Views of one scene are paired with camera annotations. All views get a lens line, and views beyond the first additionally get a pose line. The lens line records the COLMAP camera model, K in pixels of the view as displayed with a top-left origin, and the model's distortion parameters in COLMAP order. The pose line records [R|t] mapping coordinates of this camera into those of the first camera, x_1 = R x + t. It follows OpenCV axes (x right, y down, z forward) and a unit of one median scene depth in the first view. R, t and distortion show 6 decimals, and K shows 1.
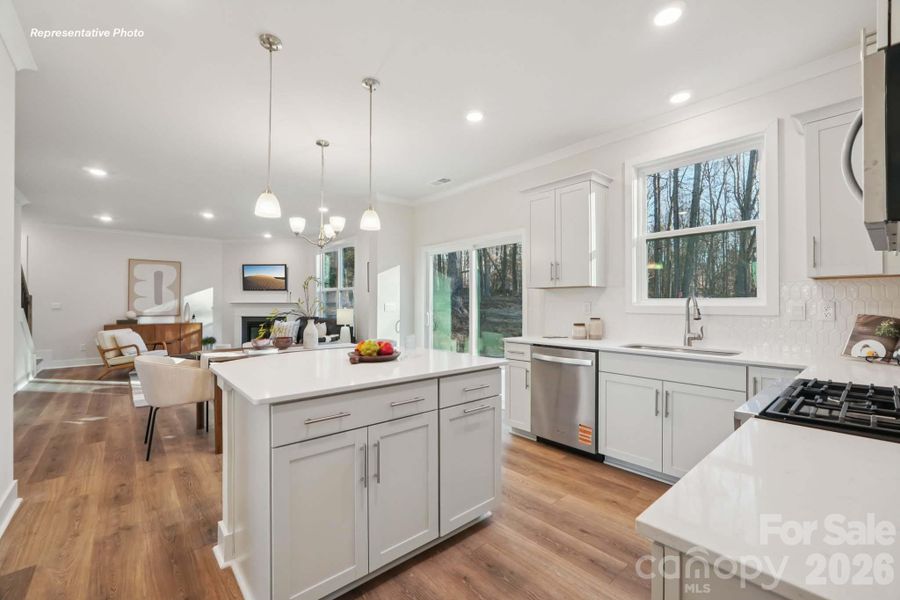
lens RADIAL K [[379.7, 0, 450.0], [0, 379.7, 300.0], [0, 0, 1]] dist [-0.004443, 0.000172]
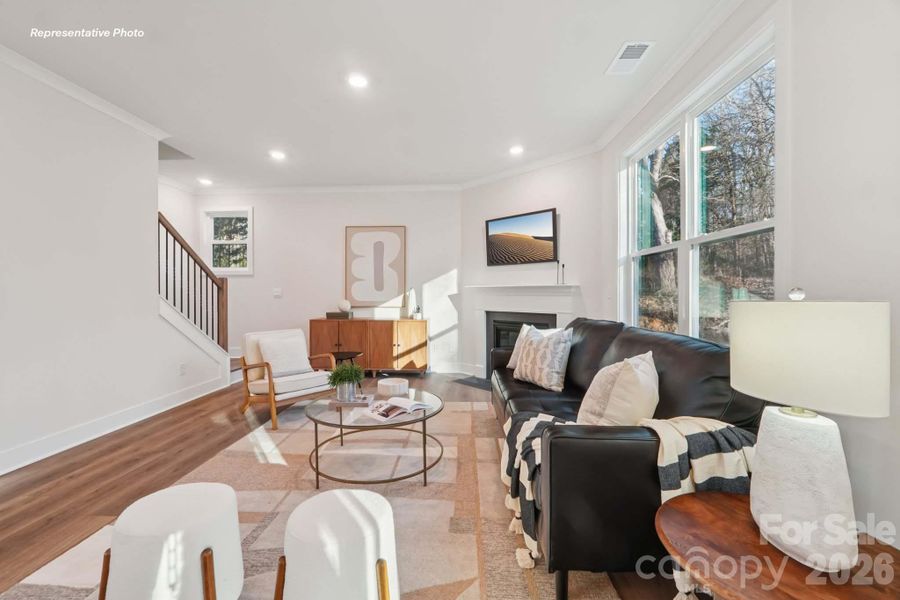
lens RADIAL K [[380.6, 0, 450.1], [0, 380.6, 297.0], [0, 0, 1]] dist [-0.015988, 0.007853]
pose [[0.725666, 0.004875, -0.688029, -0.484992], [0.009255, 0.999815, 0.016846, 0.030116], [0.687984, -0.018593, 0.725487, 1.386296]]
